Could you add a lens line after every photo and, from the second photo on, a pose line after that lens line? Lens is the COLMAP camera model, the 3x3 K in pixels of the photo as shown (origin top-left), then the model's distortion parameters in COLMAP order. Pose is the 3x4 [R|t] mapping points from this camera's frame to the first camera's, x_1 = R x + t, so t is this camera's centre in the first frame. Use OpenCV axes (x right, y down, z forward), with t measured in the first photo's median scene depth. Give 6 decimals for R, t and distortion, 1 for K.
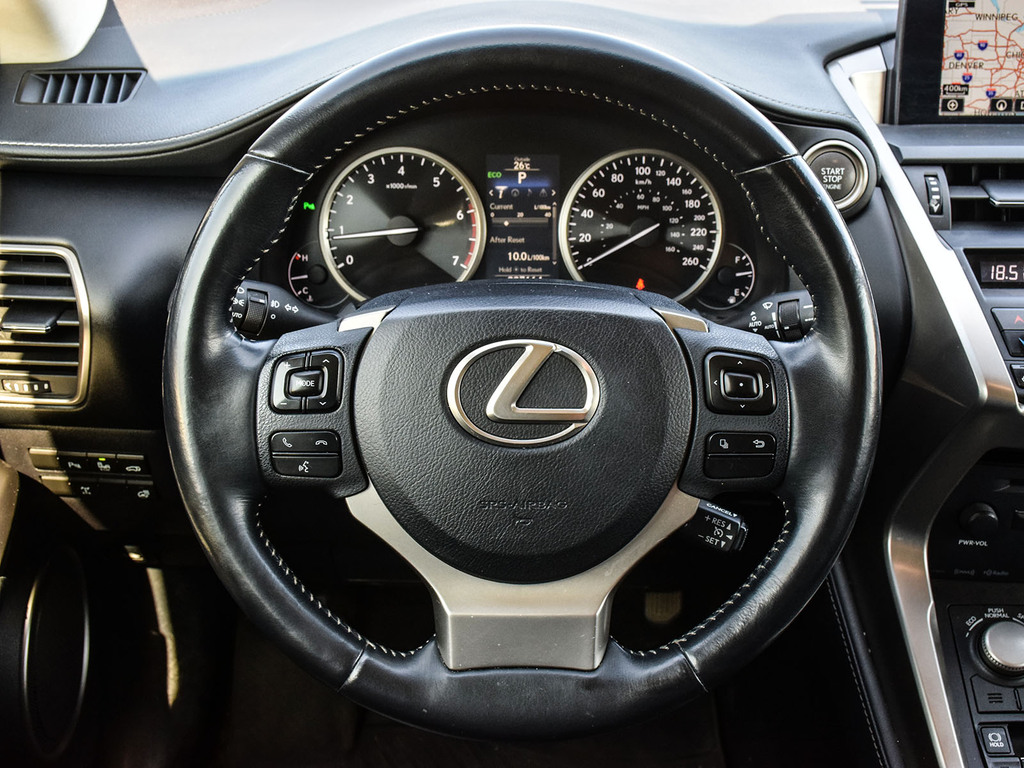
lens RADIAL K [[1353.8, 0, 512.0], [0, 1353.8, 384.0], [0, 0, 1]] dist [0.007377, -0.032377]
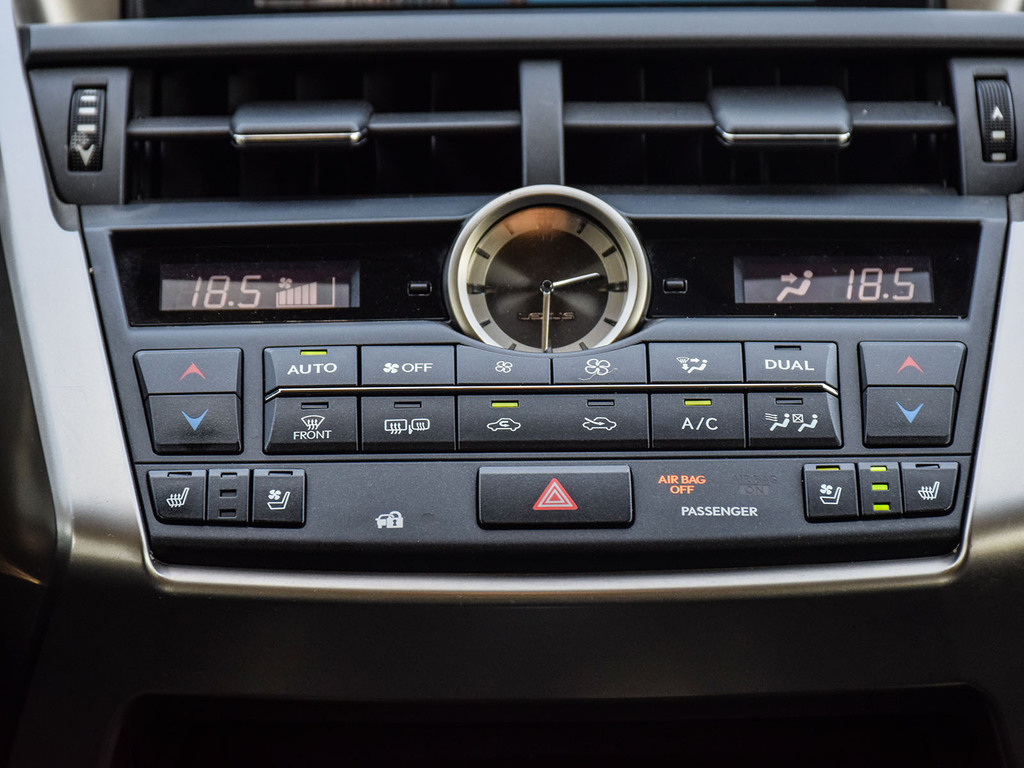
lens RADIAL K [[4275.4, 0, 512.0], [0, 4275.4, 384.0], [0, 0, 1]] dist [0.016837, 1.234384]
pose [[0.999835, -0.018098, 0.001419, 0.500197], [0.017784, 0.960762, -0.276804, 0.322163], [0.003646, 0.276783, 0.960925, -0.198333]]
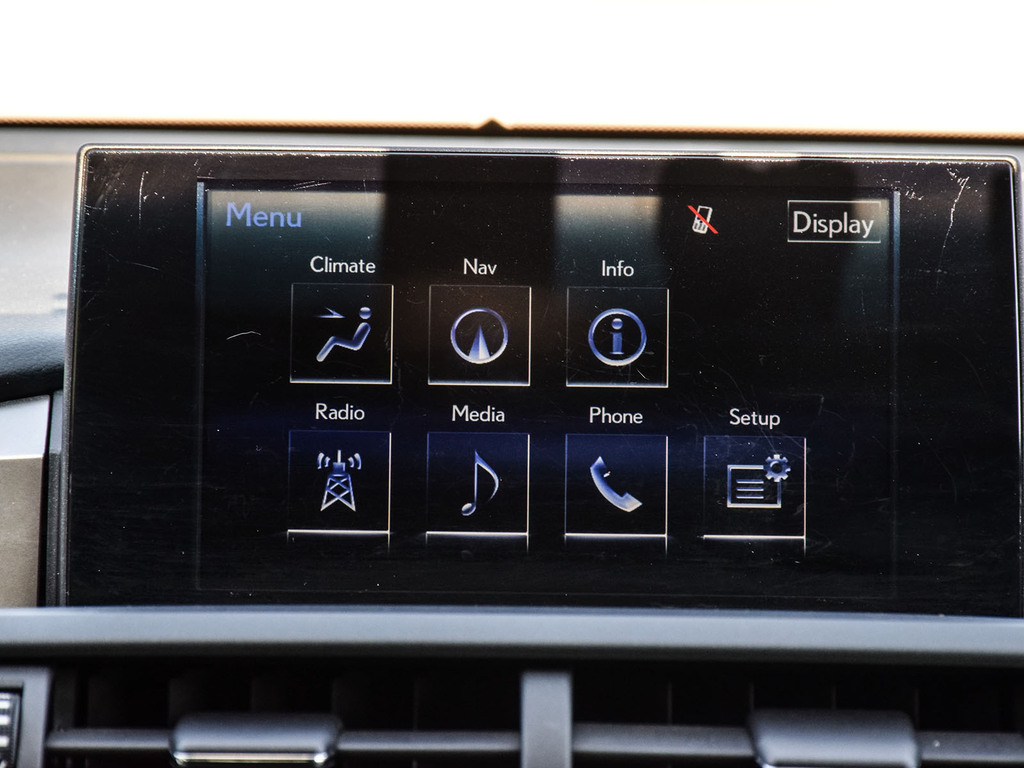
lens RADIAL K [[6090.1, 0, 512.0], [0, 6090.1, 384.0], [0, 0, 1]] dist [0.183691, -8.855916]
pose [[0.999973, 0.006974, -0.002492, 0.507966], [-0.007400, 0.927374, -0.374063, 0.381615], [-0.000298, 0.374071, 0.927400, -0.455037]]
